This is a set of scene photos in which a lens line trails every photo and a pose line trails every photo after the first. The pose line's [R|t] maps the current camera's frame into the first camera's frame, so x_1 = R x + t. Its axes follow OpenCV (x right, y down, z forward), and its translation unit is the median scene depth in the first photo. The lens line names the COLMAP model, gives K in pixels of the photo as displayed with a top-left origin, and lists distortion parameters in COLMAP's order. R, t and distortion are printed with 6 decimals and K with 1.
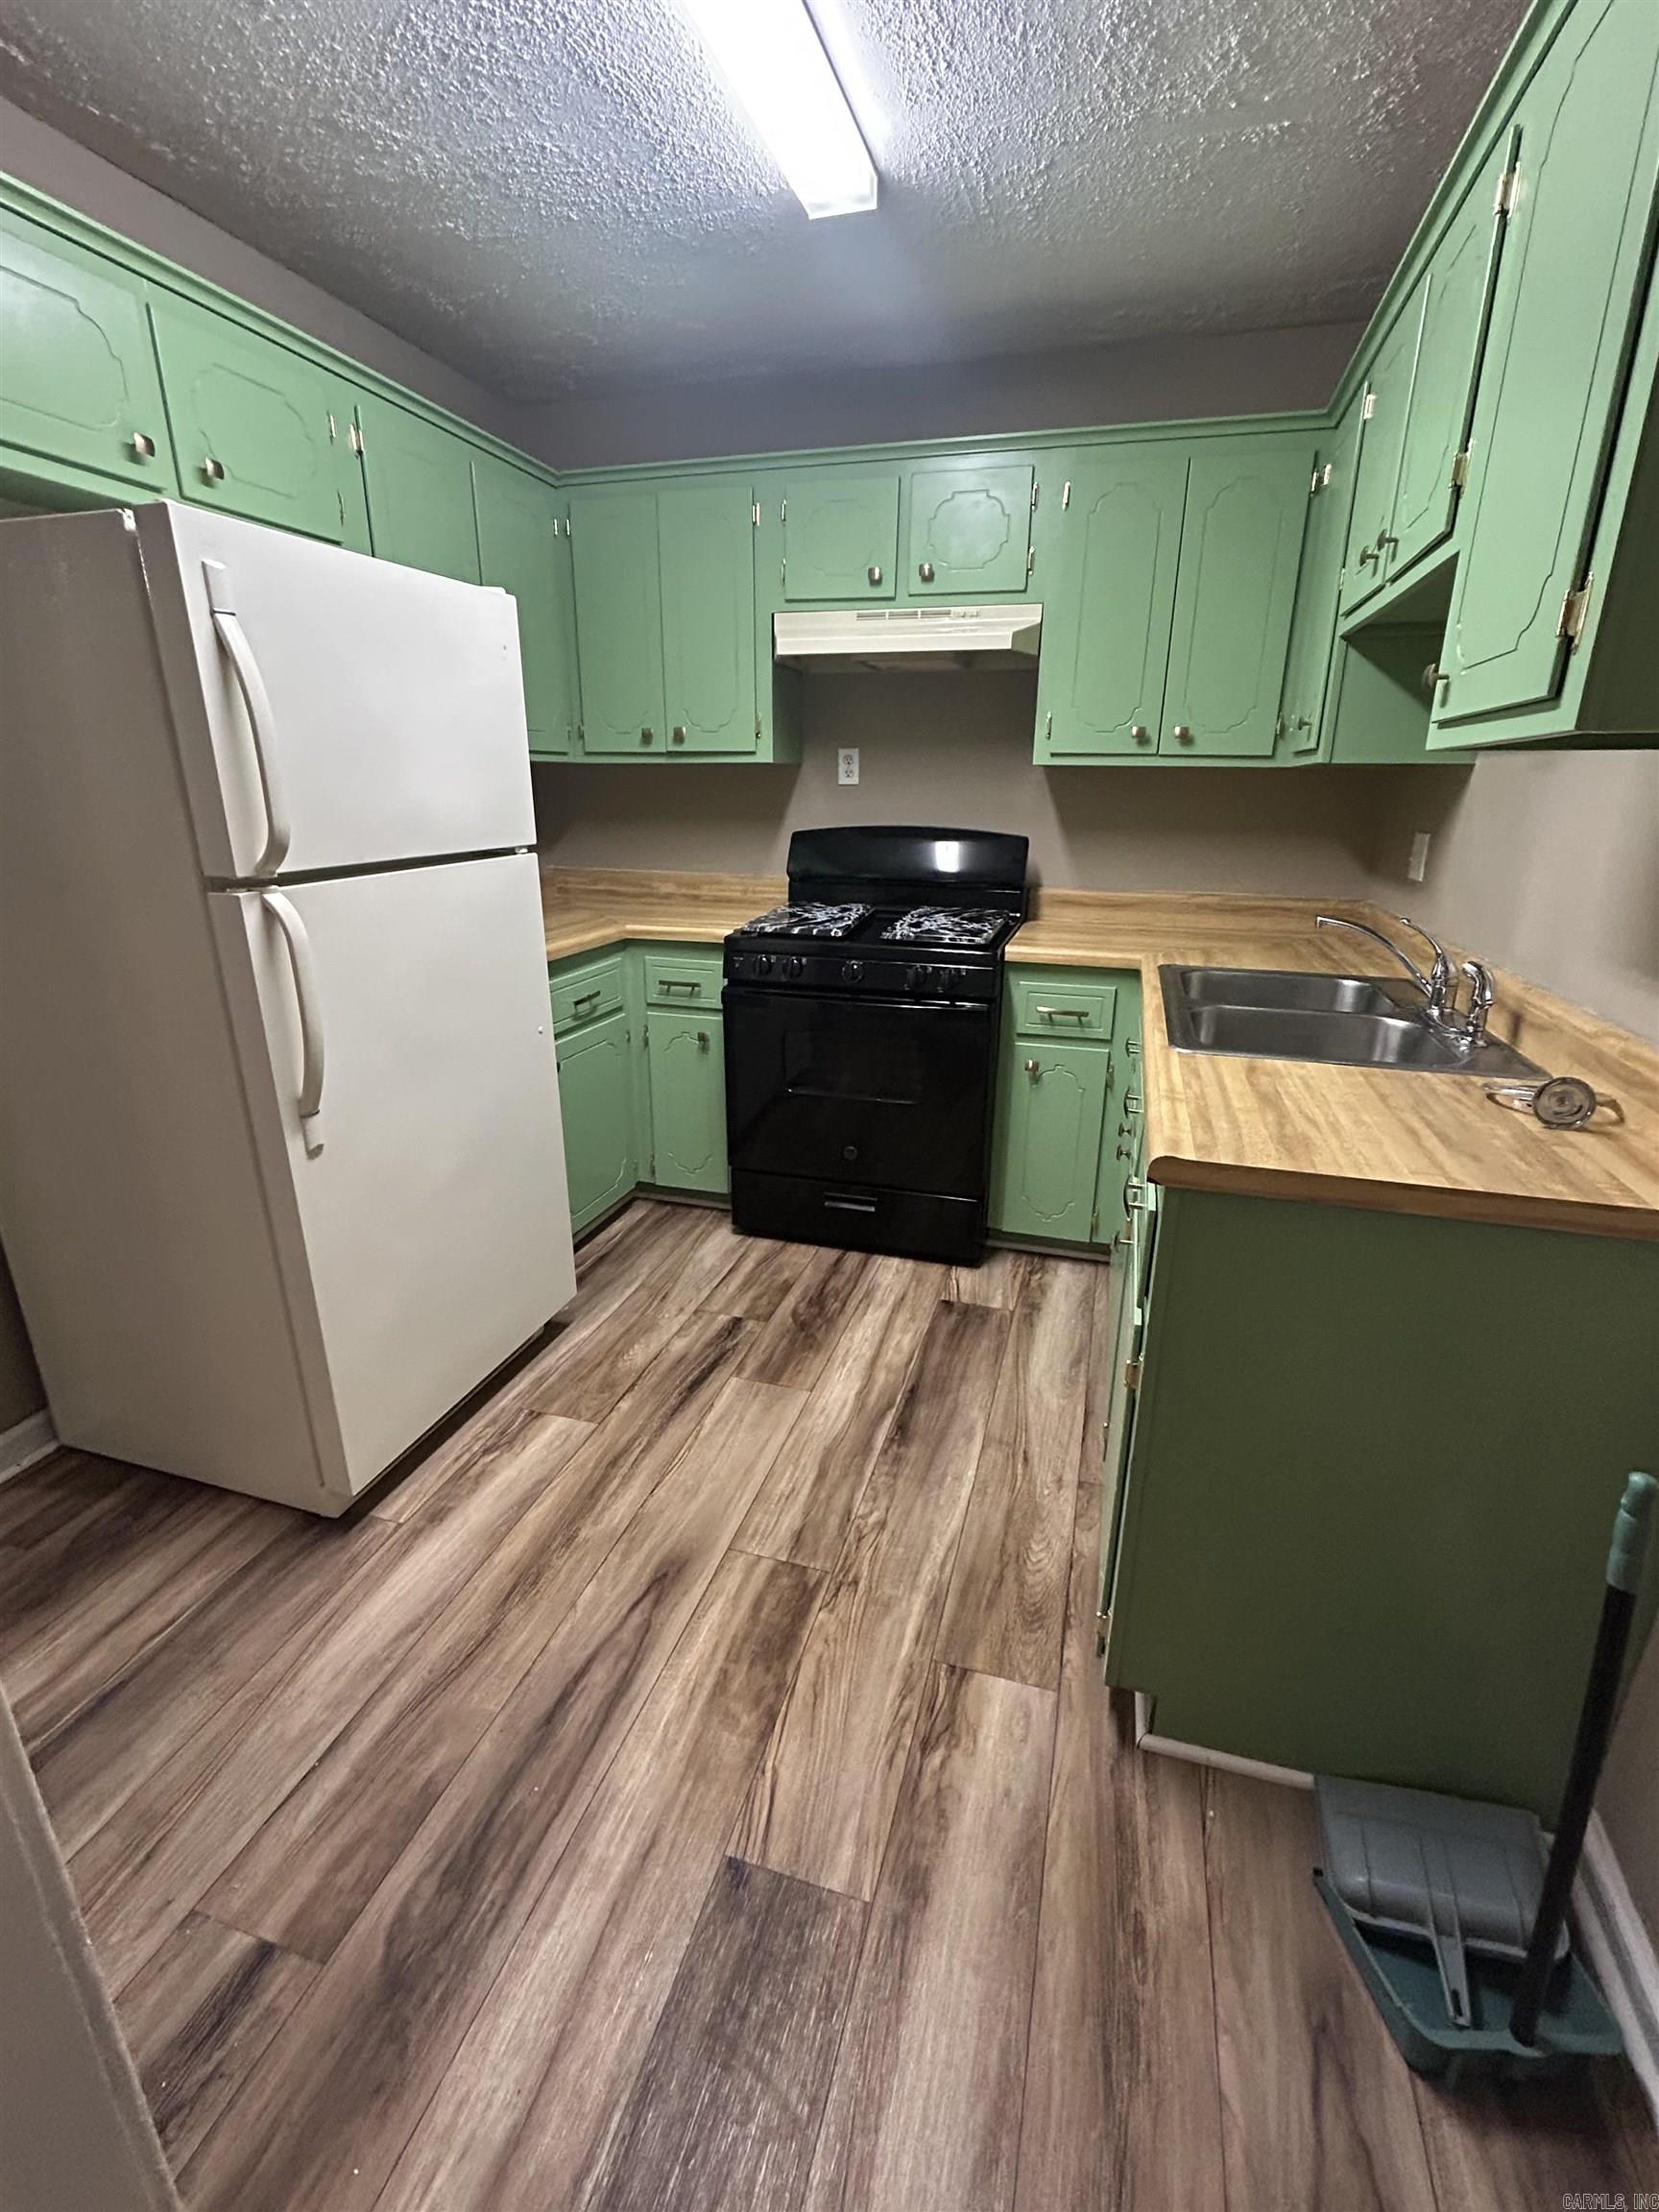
lens RADIAL K [[979.0, 0, 885.7], [0, 979.0, 1094.2], [0, 0, 1]] dist [-0.002414, 0.001515]
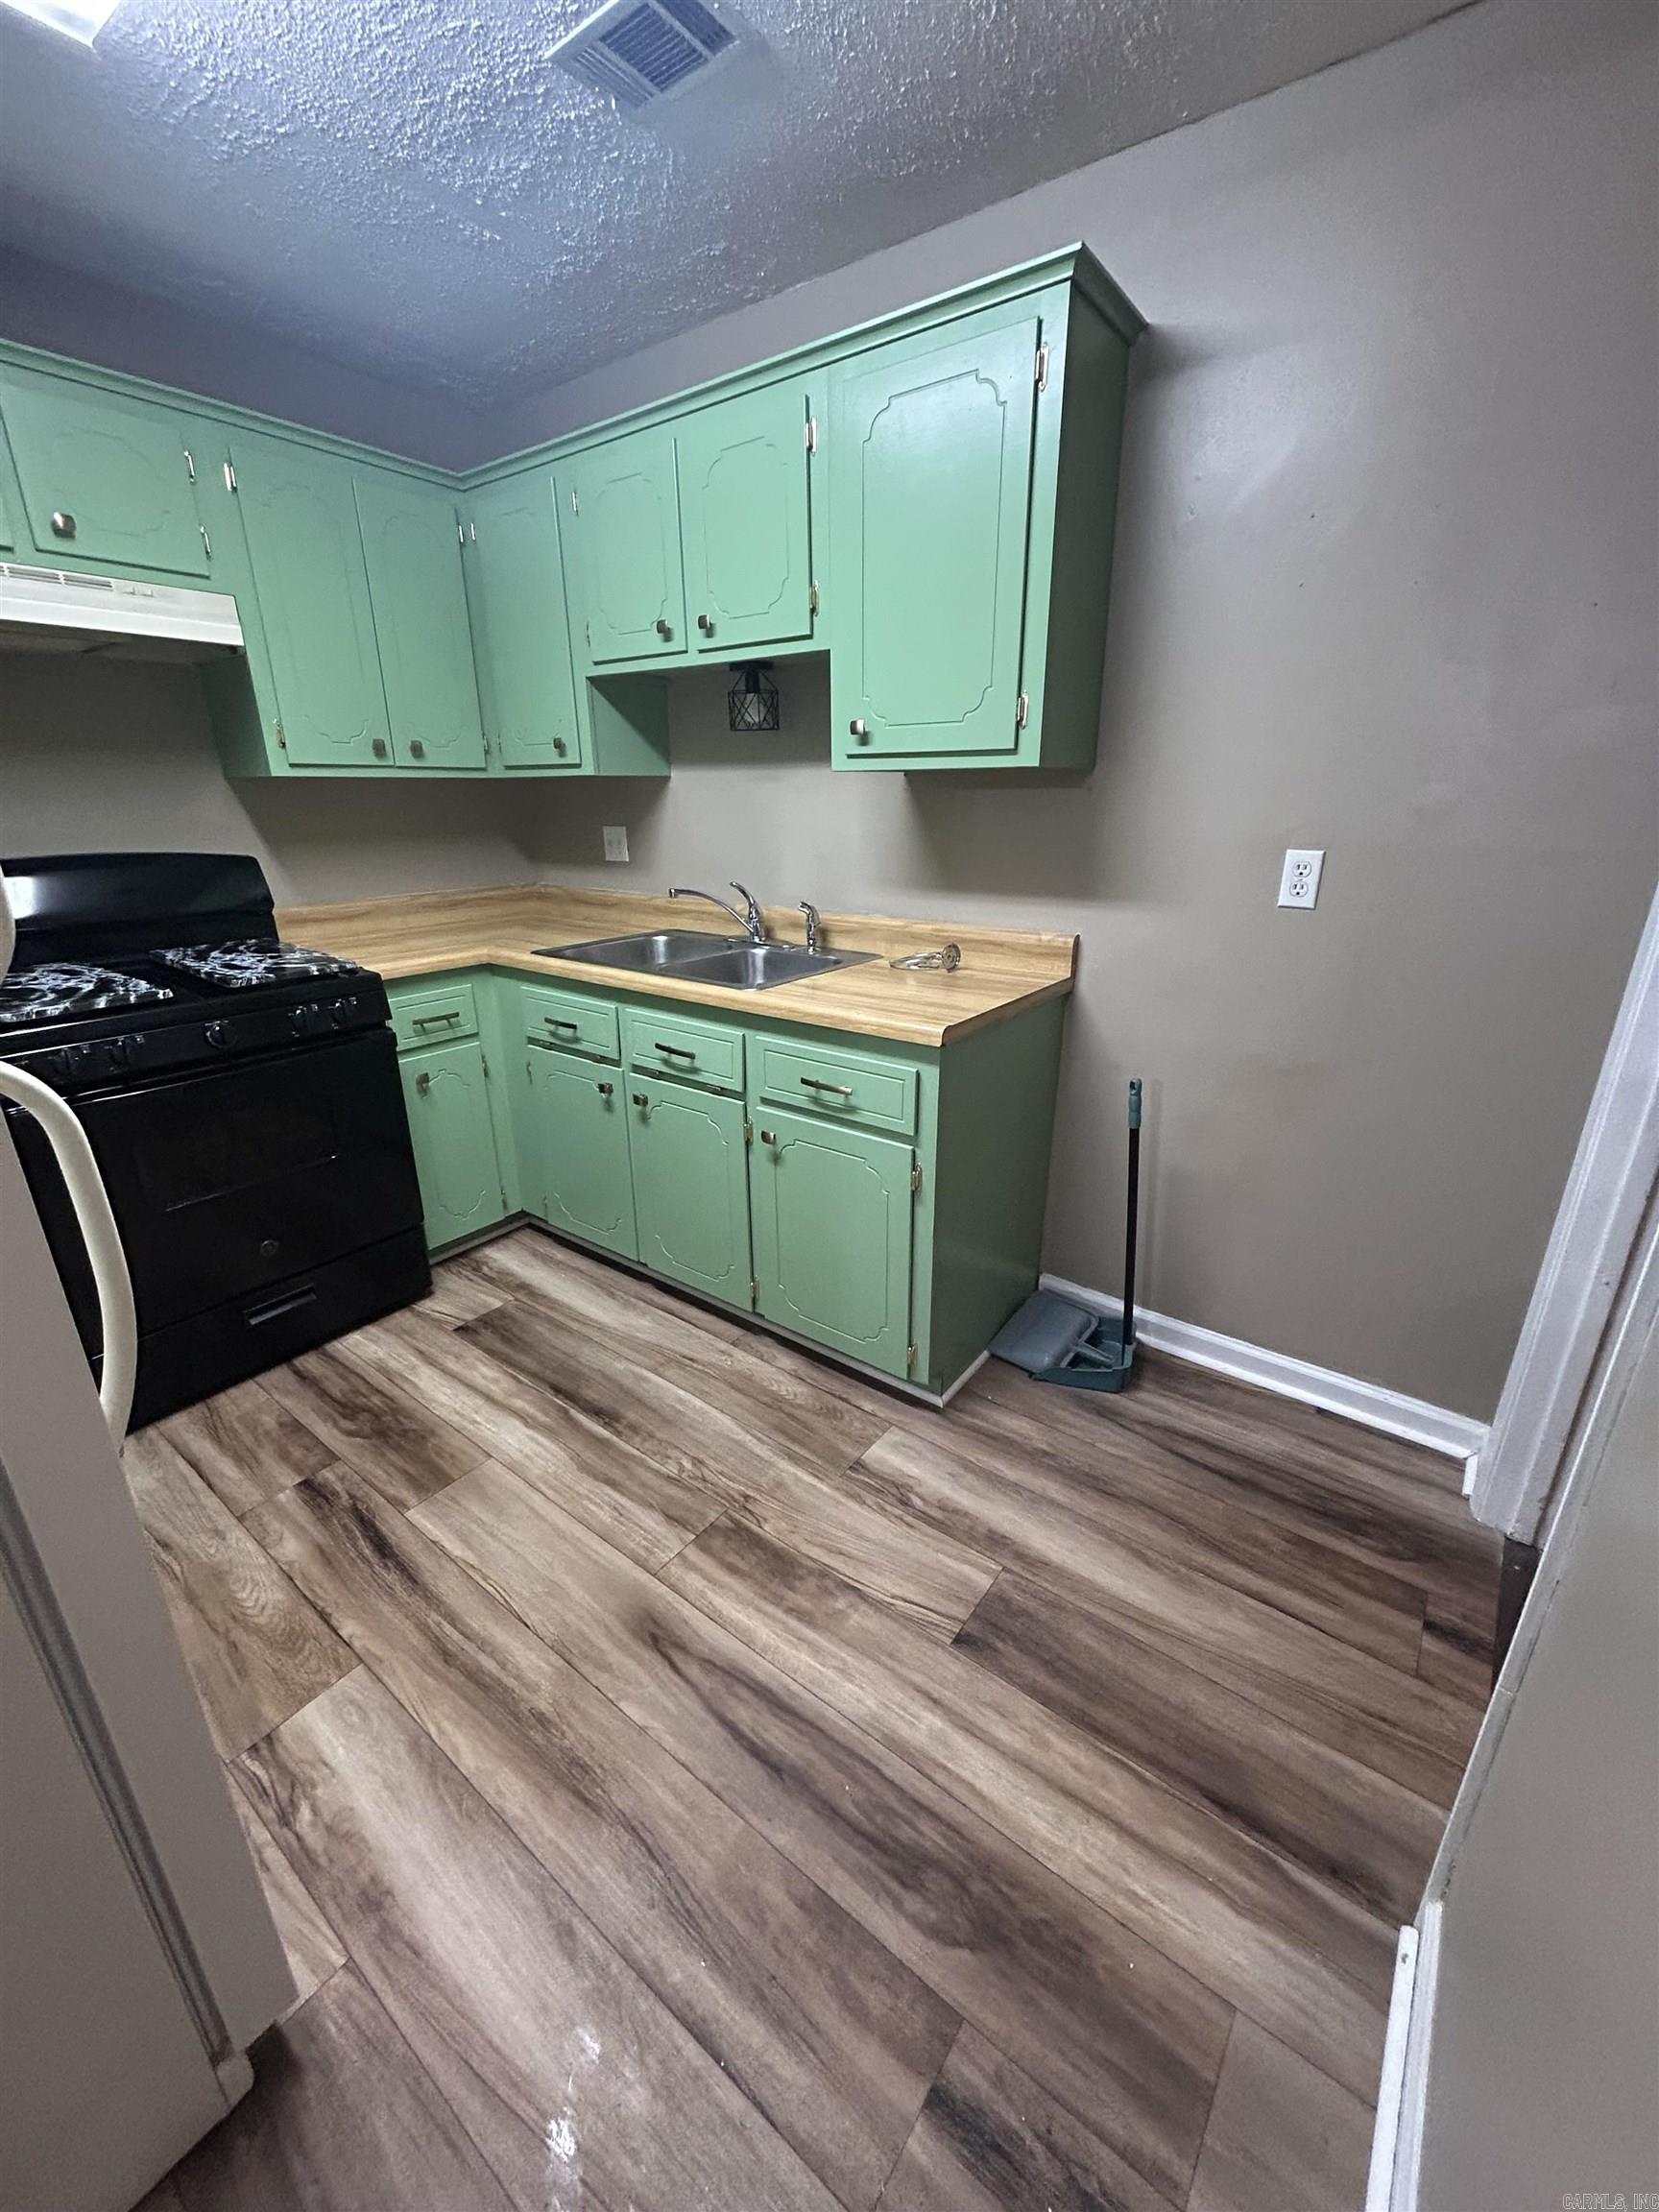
lens RADIAL K [[874.8, 0, 808.1], [0, 874.8, 1088.3], [0, 0, 1]] dist [-0.002512, 0.000876]
pose [[0.378253, -0.311074, 0.871870, -0.695180], [0.288590, 0.934535, 0.208230, -0.132391], [-0.879568, 0.172849, 0.443264, 0.368590]]
